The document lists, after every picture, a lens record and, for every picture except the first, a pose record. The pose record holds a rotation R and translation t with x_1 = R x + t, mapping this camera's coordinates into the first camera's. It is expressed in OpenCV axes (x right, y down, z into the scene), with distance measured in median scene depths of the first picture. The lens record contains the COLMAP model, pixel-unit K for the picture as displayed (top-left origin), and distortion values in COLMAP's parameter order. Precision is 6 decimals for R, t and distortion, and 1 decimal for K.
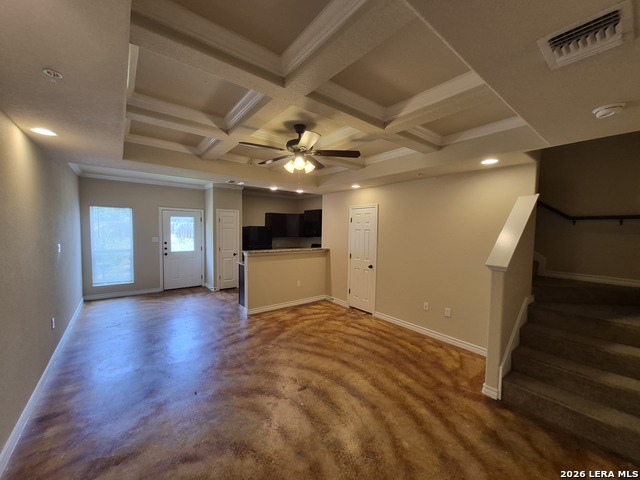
lens RADIAL K [[252.8, 0, 316.0], [0, 252.8, 242.4], [0, 0, 1]] dist [0.008639, -0.000099]
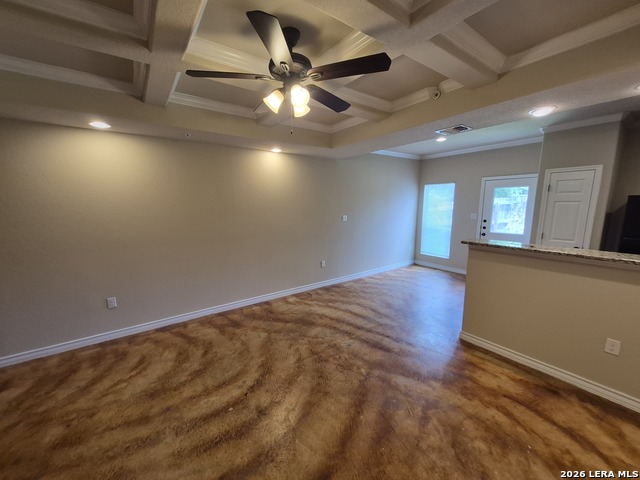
lens RADIAL K [[252.8, 0, 316.0], [0, 252.8, 242.4], [0, 0, 1]] dist [0.008639, -0.000099]
pose [[-0.045709, 0.141171, -0.988929, 0.350527], [-0.043555, 0.988741, 0.143158, -0.030874], [0.998005, 0.049616, -0.039045, 0.640395]]
